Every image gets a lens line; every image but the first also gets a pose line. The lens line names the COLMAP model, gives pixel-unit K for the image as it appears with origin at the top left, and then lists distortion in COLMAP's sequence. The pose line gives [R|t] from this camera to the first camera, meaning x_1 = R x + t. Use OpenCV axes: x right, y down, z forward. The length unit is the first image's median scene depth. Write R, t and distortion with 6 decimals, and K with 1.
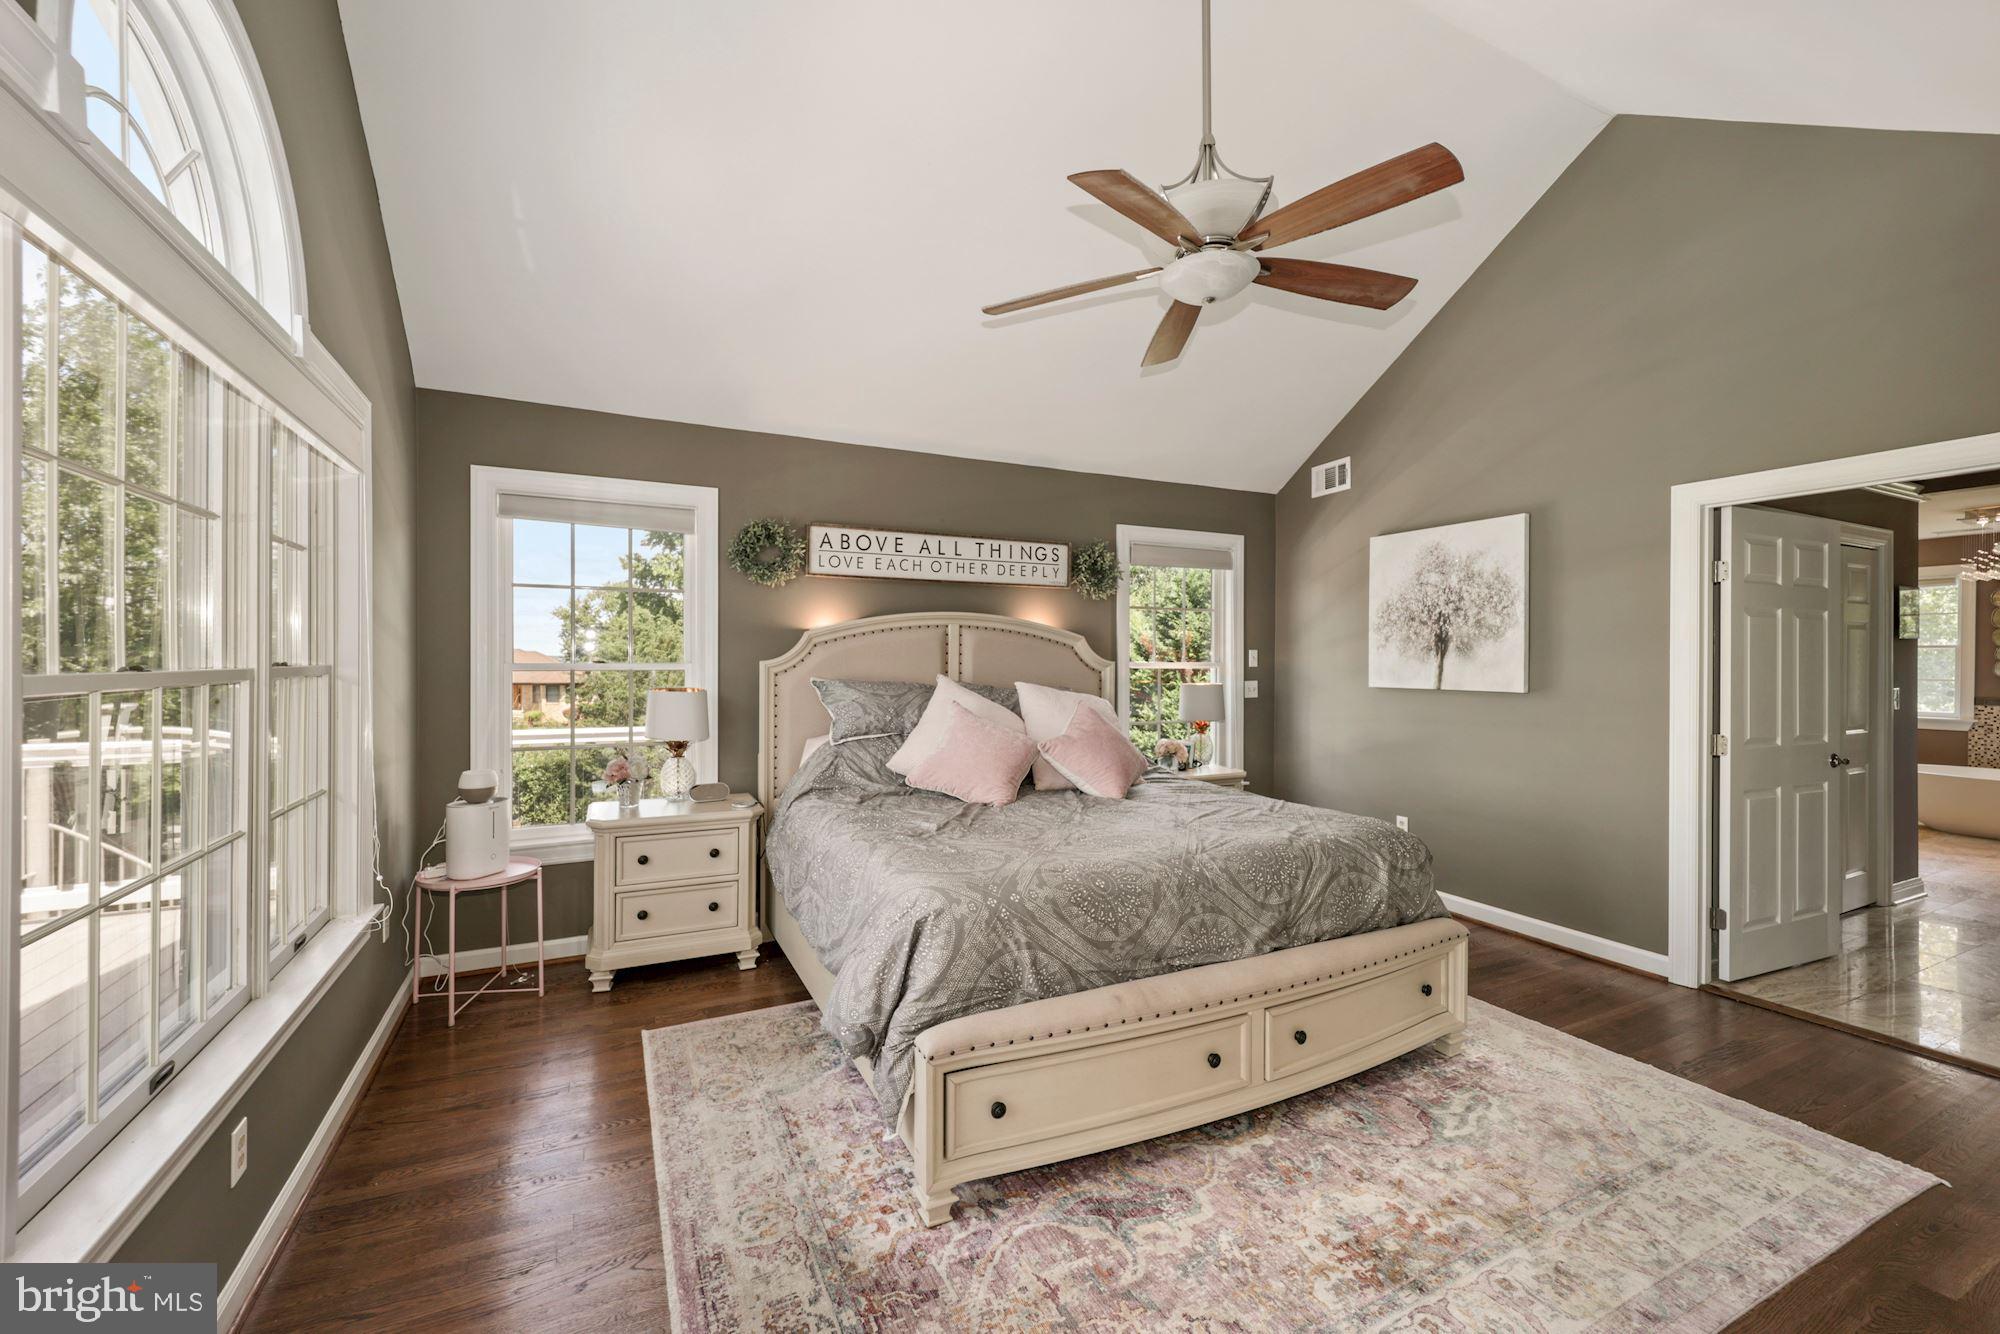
lens RADIAL K [[810.3, 0, 1002.4], [0, 810.3, 660.8], [0, 0, 1]] dist [0.002779, -0.001113]
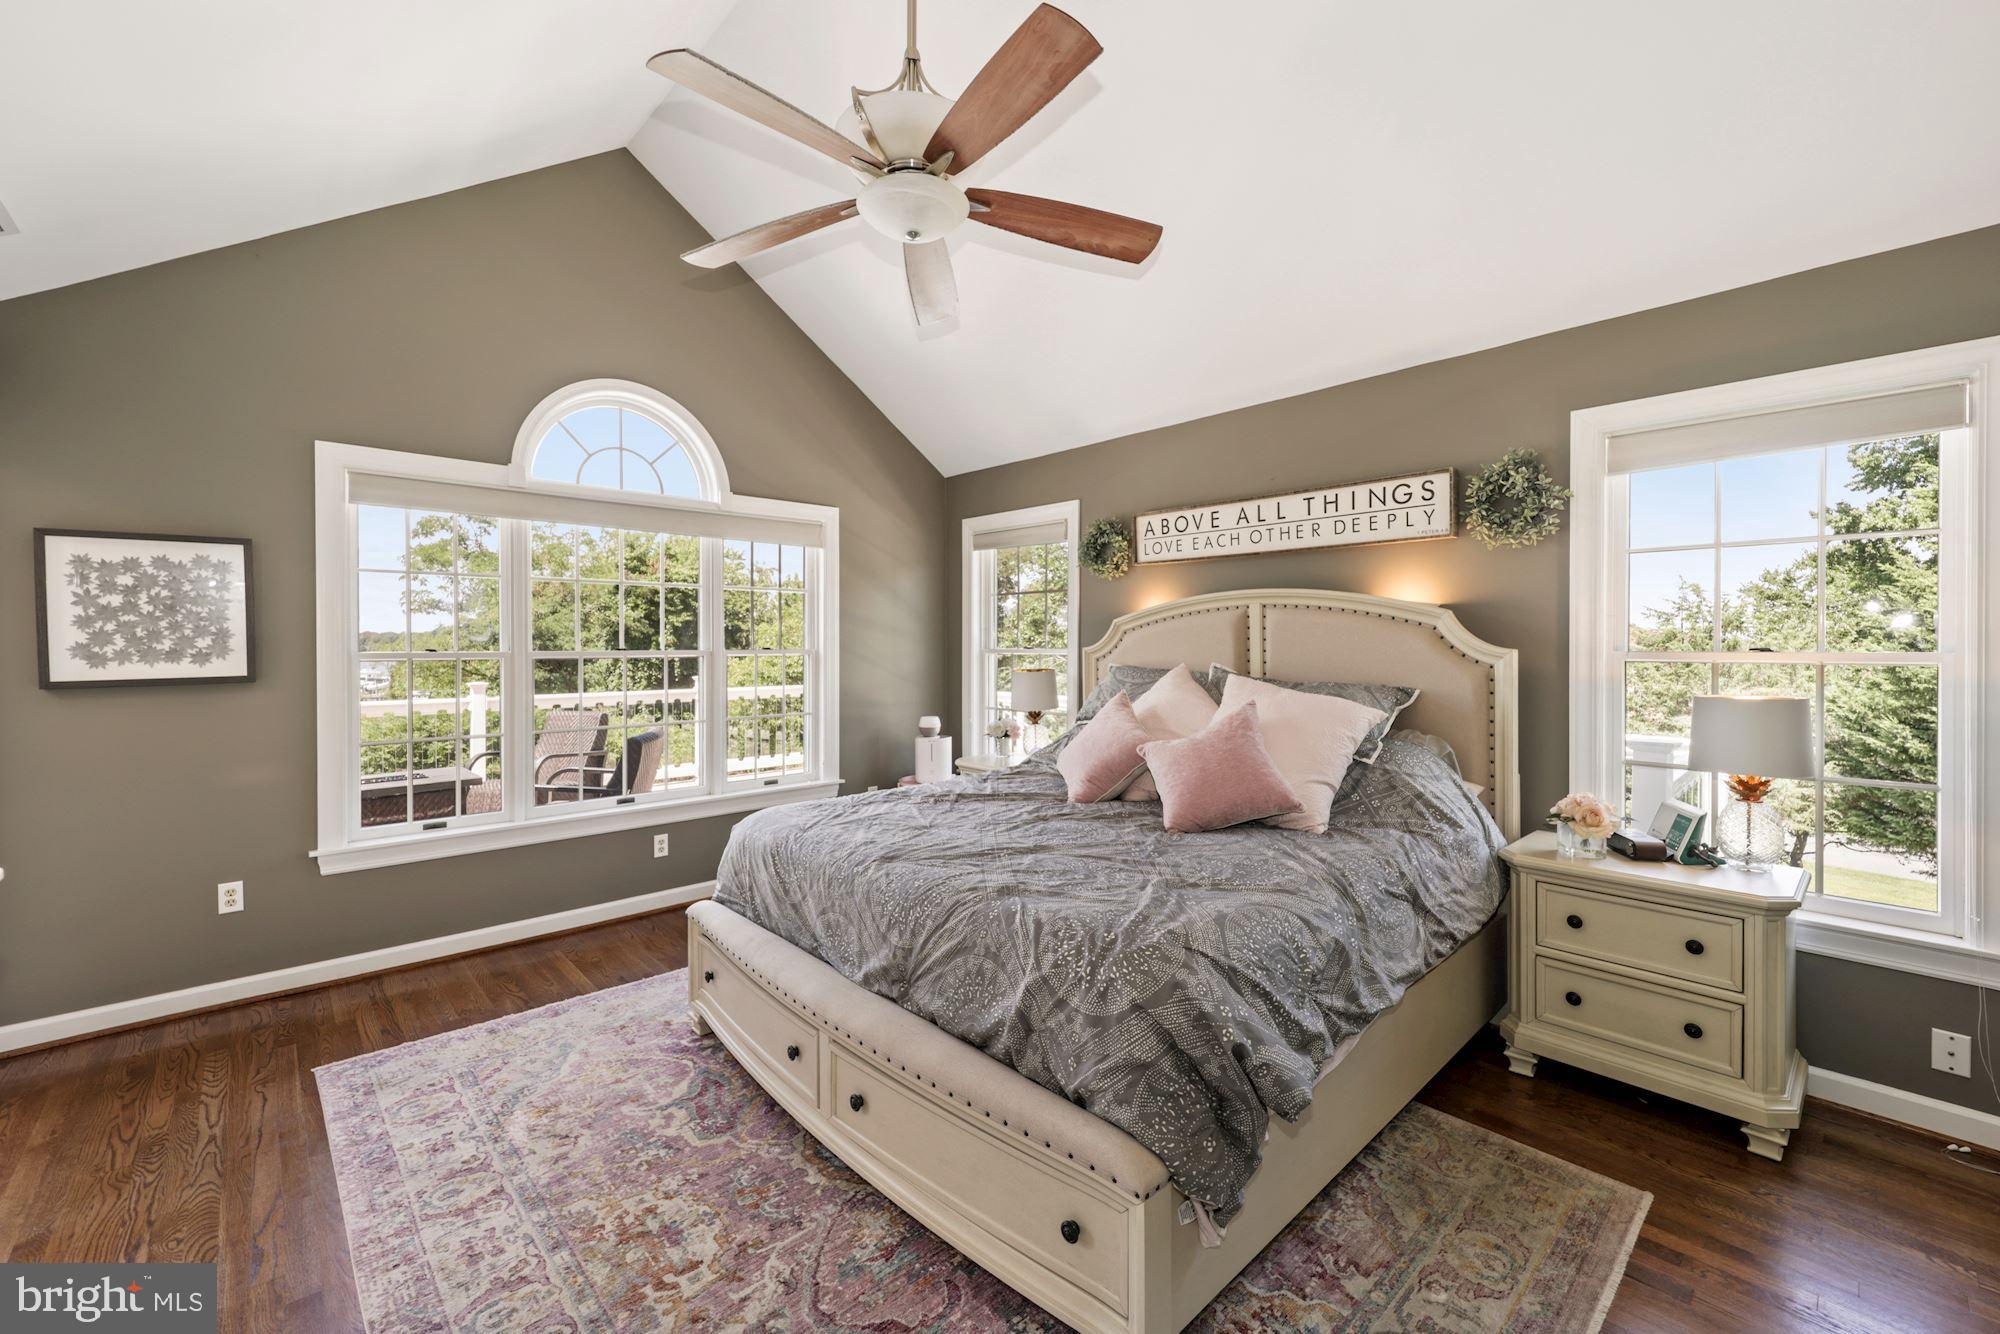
lens RADIAL K [[810.3, 0, 999.3], [0, 810.3, 654.3], [0, 0, 1]] dist [0.002779, -0.001113]
pose [[0.283580, 0.009019, -0.958906, 0.677018], [0.000148, 0.999955, 0.009449, -0.000603], [0.958949, -0.002821, 0.283566, 0.511205]]
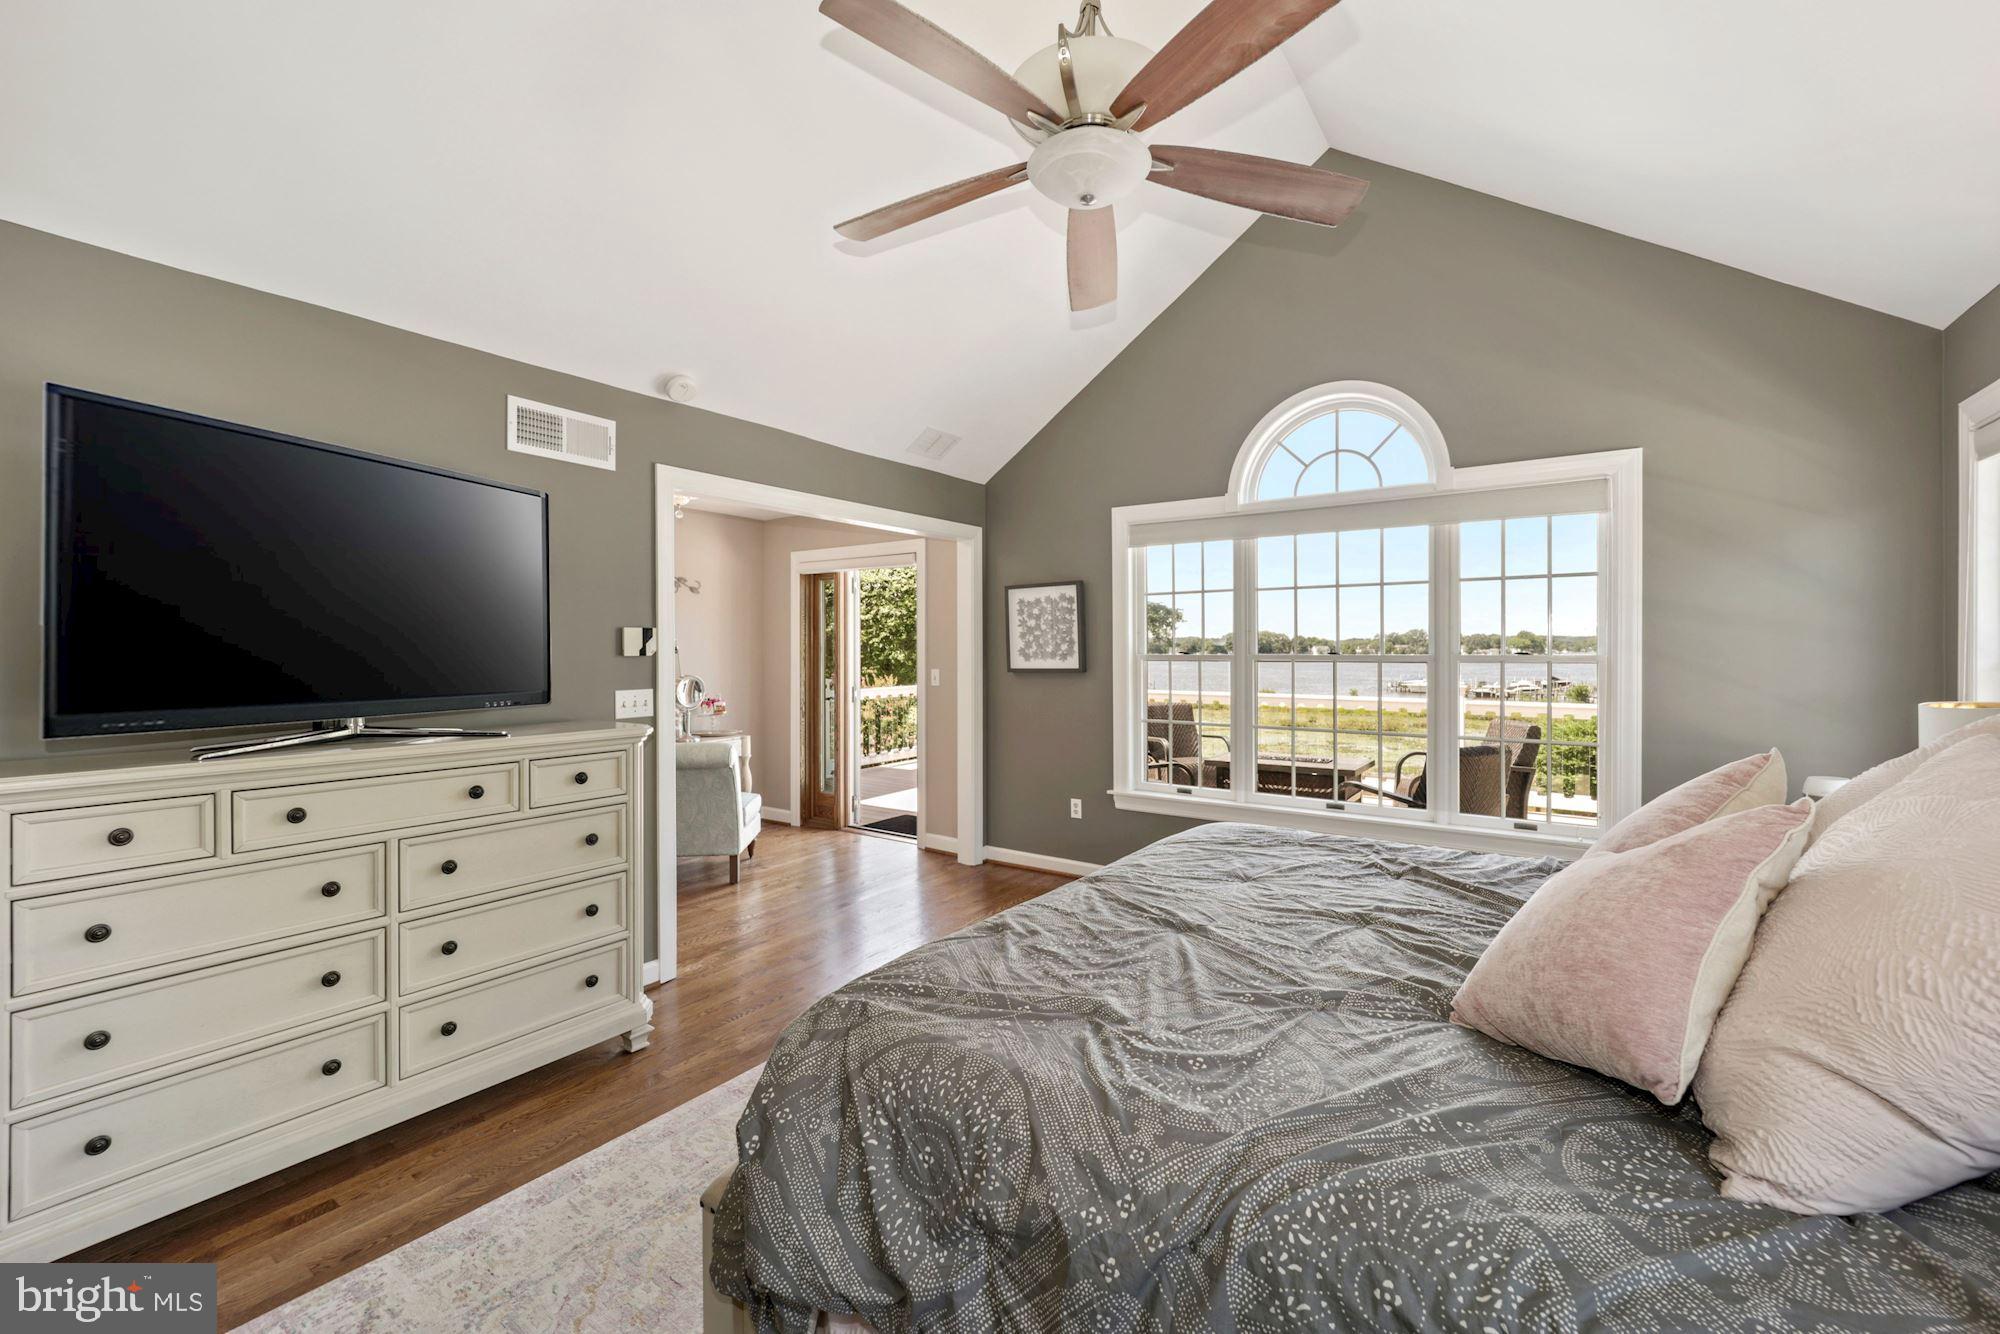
lens RADIAL K [[810.3, 0, 996.0], [0, 810.3, 655.4], [0, 0, 1]] dist [0.002779, -0.001113]
pose [[-0.880043, 0.002221, -0.474890, 0.435916], [-0.002228, 0.999959, 0.008806, -0.002394], [0.474889, 0.008808, -0.880001, 0.994388]]
